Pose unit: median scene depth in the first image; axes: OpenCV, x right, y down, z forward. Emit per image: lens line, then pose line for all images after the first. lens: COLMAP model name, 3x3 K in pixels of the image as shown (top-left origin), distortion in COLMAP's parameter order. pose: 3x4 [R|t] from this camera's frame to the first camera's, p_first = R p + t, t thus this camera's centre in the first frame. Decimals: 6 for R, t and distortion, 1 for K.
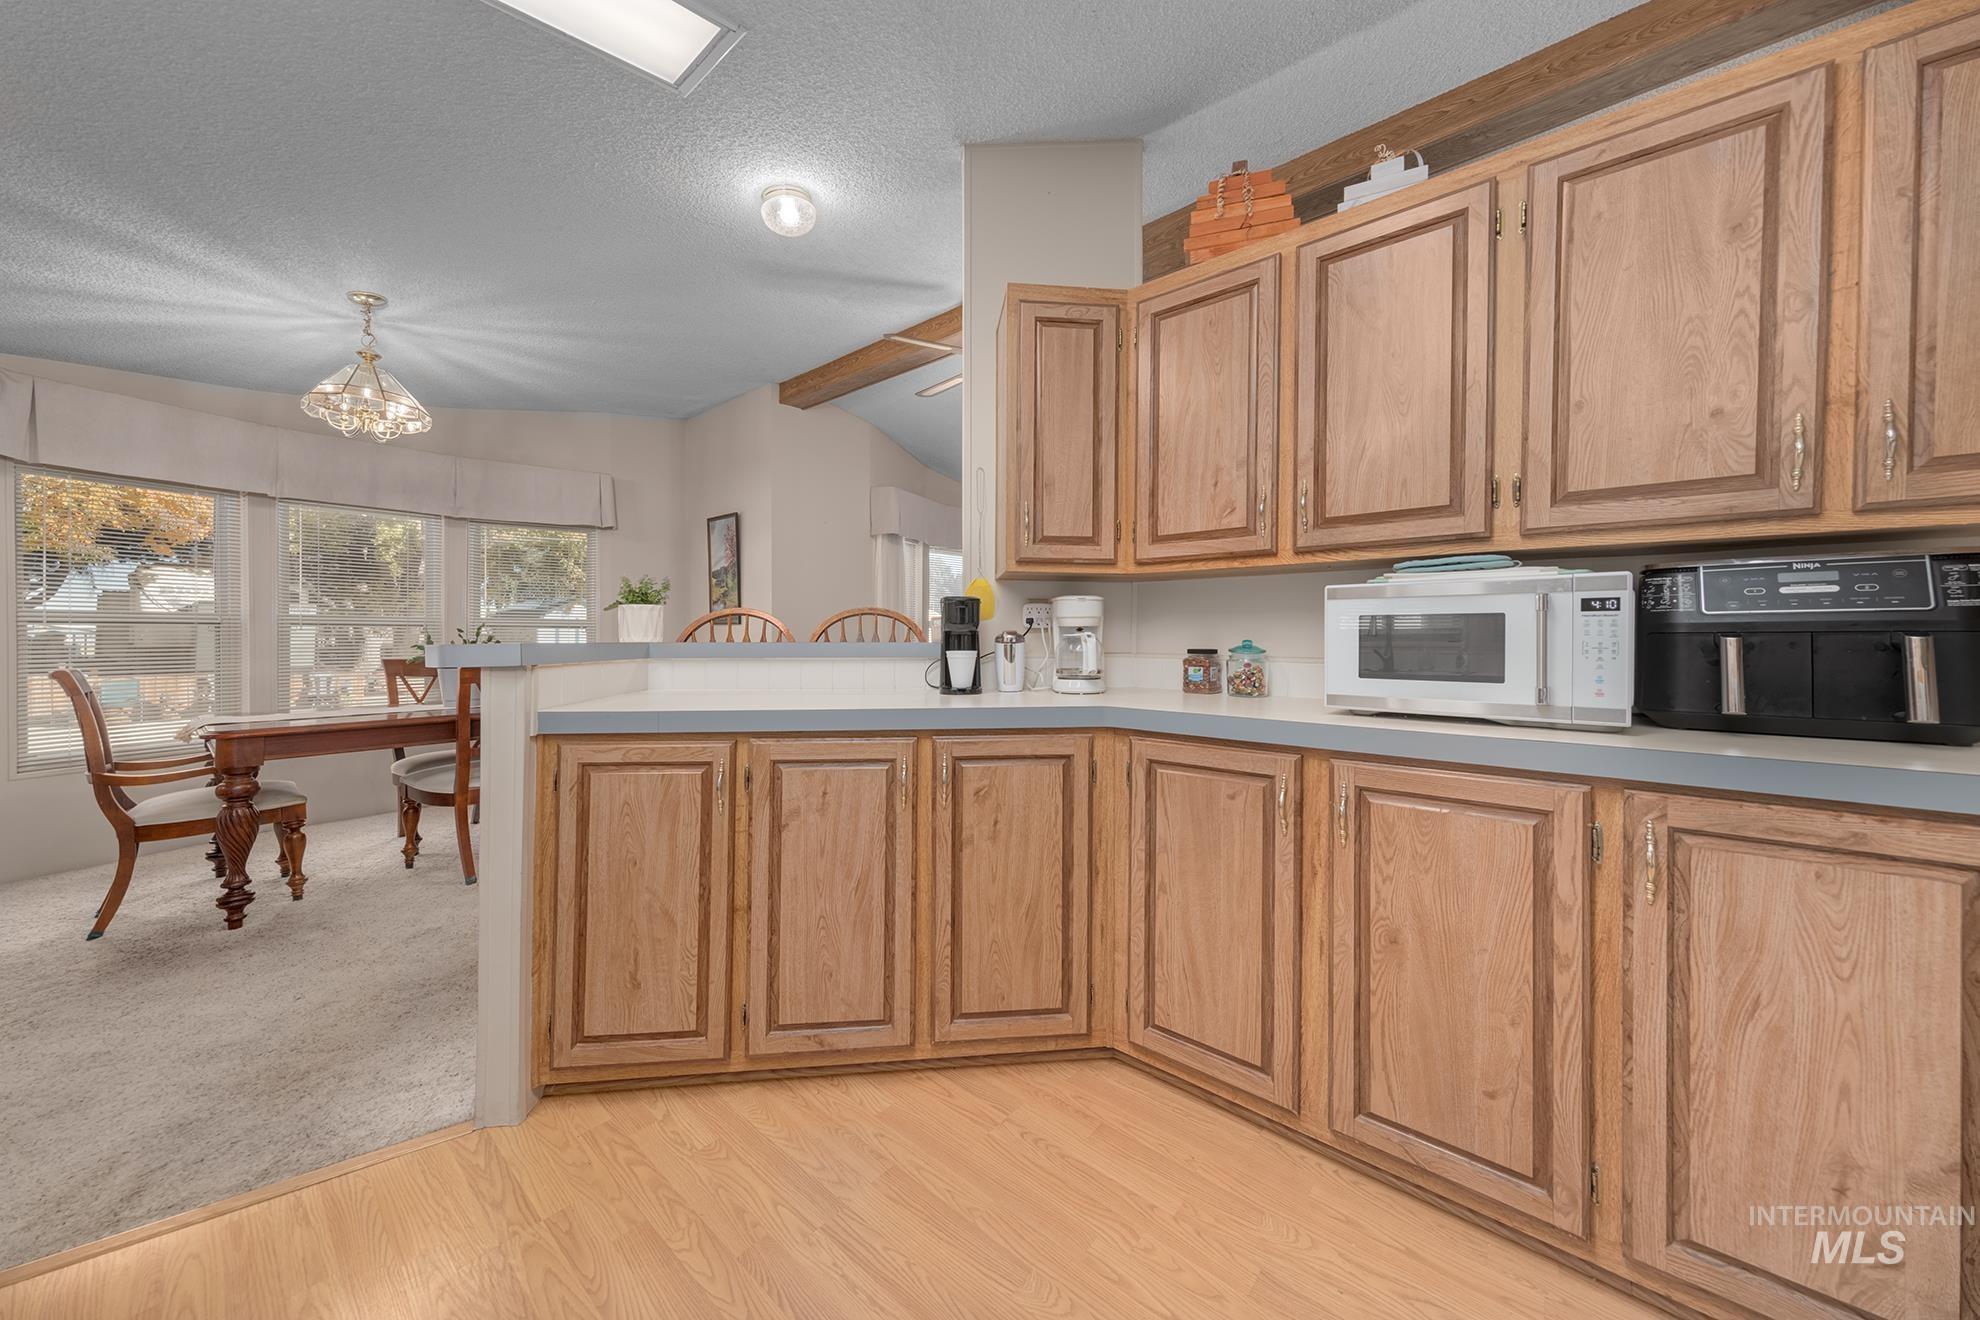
lens RADIAL K [[676.6, 0, 996.8], [0, 676.6, 631.4], [0, 0, 1]] dist [0.001378, 0.000234]
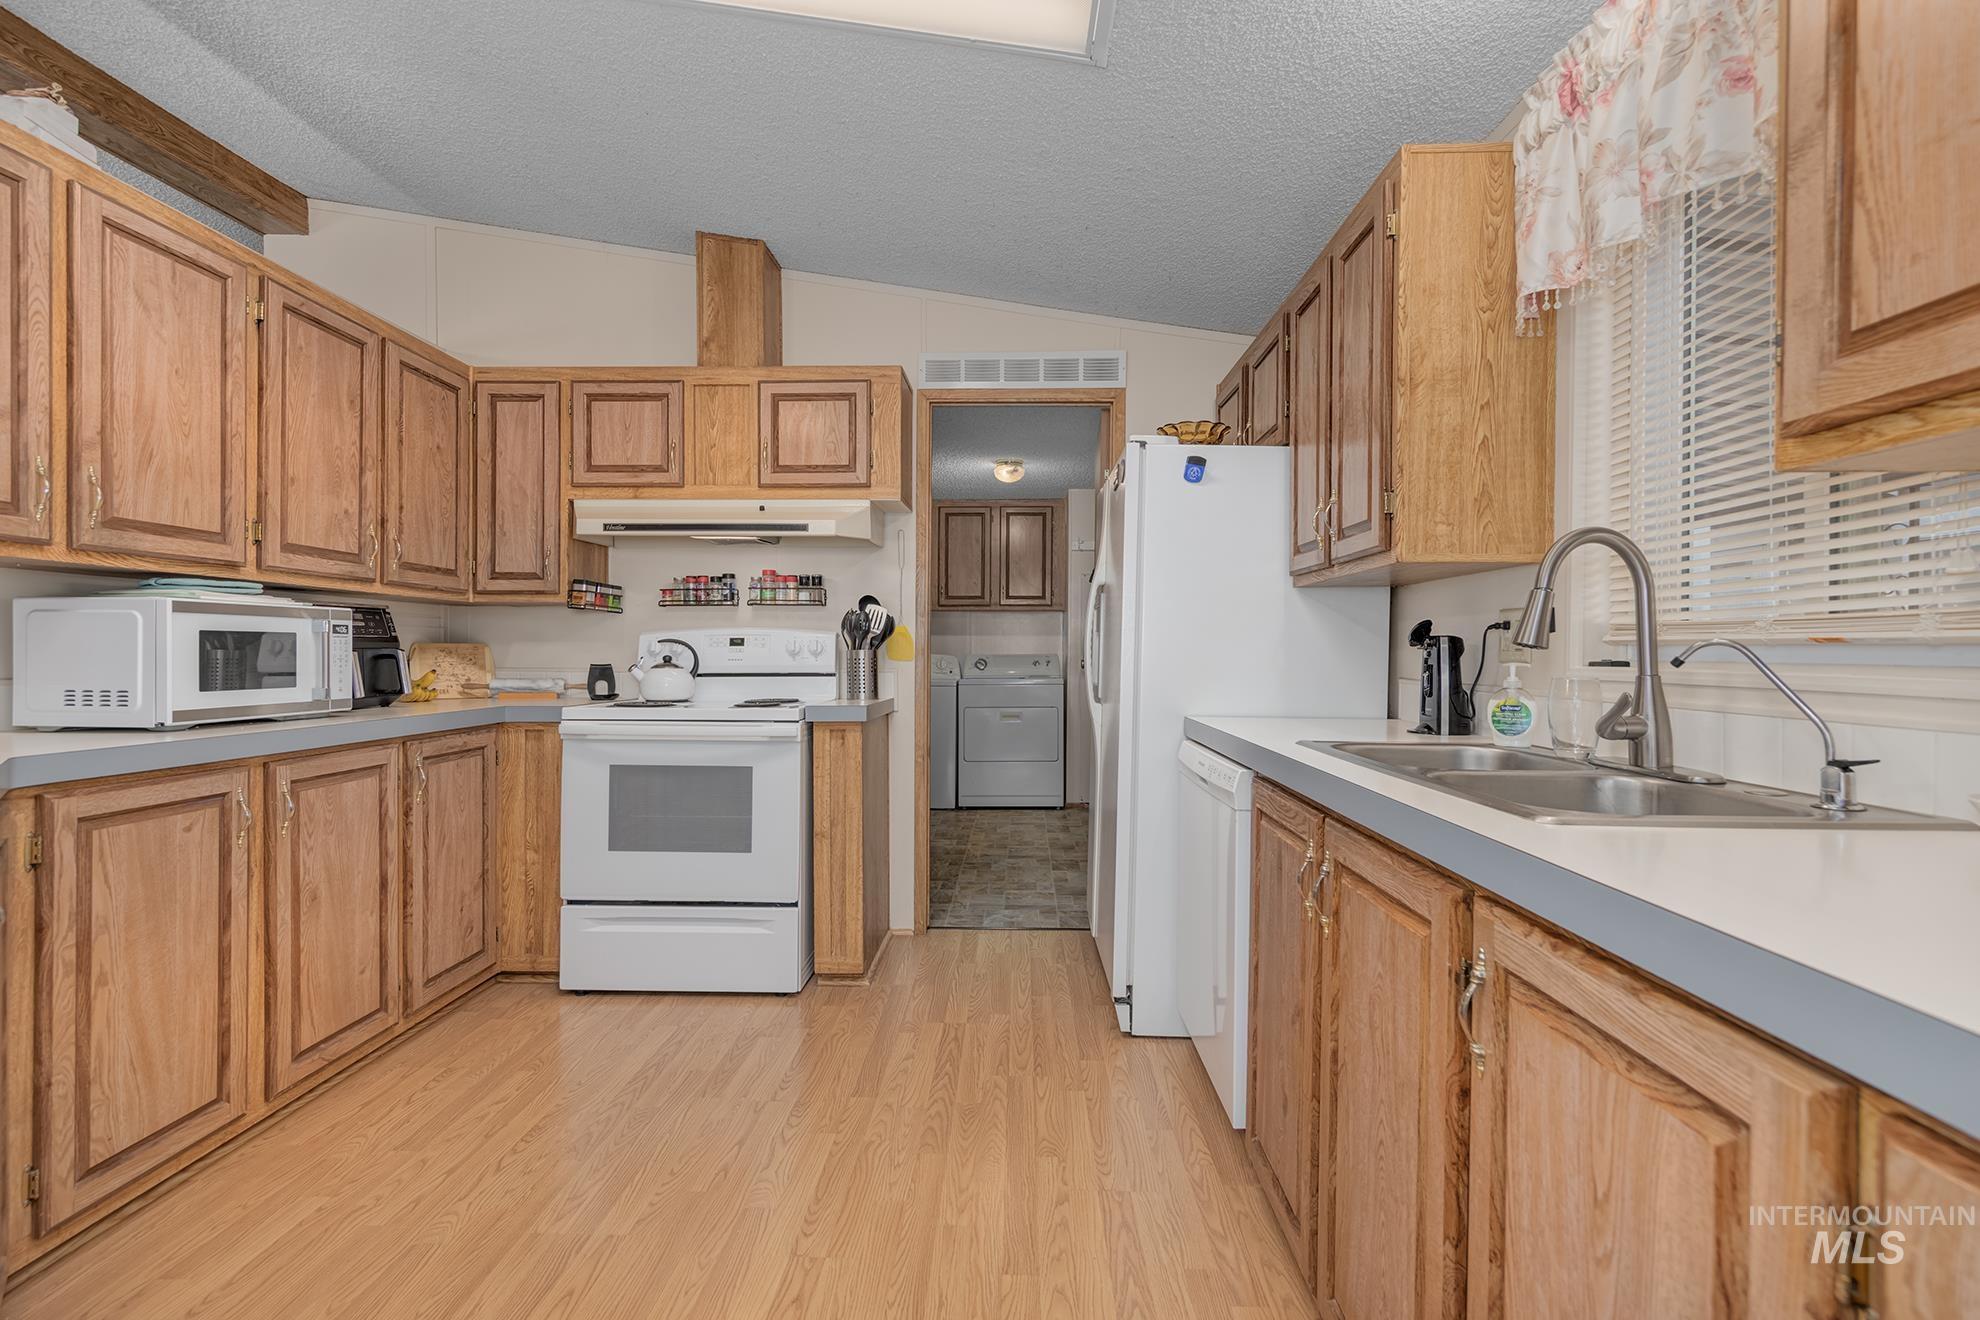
lens RADIAL K [[918.4, 0, 1002.5], [0, 918.4, 693.1], [0, 0, 1]] dist [0.011373, -0.000102]
pose [[-0.626733, -0.037507, 0.778331, -1.352506], [-0.005154, 0.999019, 0.043992, 0.003247], [-0.779217, 0.023559, -0.626311, 0.966224]]
